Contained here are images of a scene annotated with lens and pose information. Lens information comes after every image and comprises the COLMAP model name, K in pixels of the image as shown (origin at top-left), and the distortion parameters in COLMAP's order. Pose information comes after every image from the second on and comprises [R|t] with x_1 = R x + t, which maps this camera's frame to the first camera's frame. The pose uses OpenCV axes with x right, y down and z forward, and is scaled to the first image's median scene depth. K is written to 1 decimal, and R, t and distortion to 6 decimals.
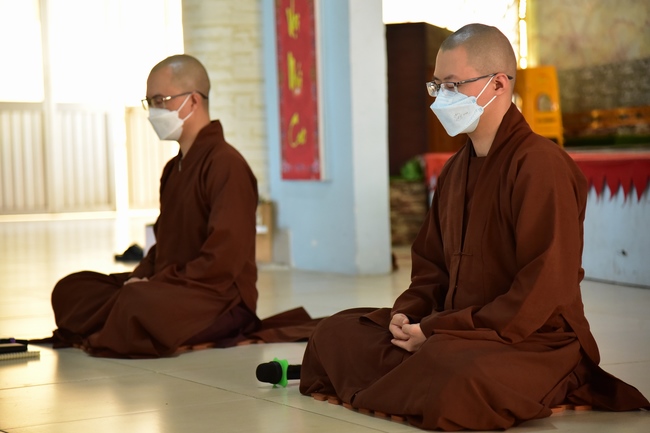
lens RADIAL K [[1806.3, 0, 324.0], [0, 1806.3, 259.7], [0, 0, 1]] dist [0.923773, 0.008491]
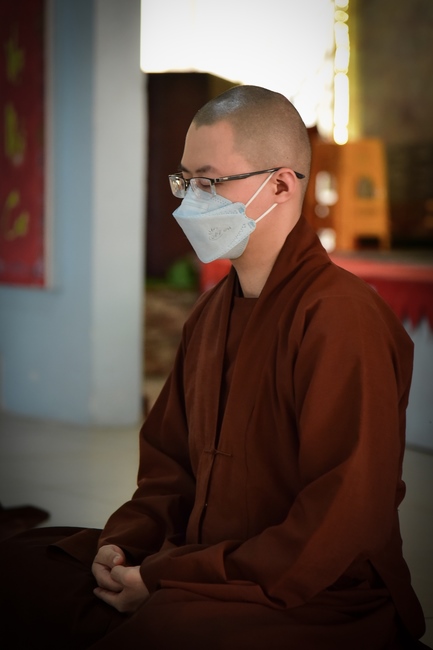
lens RADIAL K [[2501.0, 0, 216.5], [0, 2501.0, 325.0], [0, 0, 1]] dist [0.901784, -0.290327]
pose [[0.997200, 0.042446, 0.061560, 0.022209], [-0.040776, 0.998772, -0.028127, -0.022777], [-0.062678, 0.025538, 0.997707, 0.146396]]
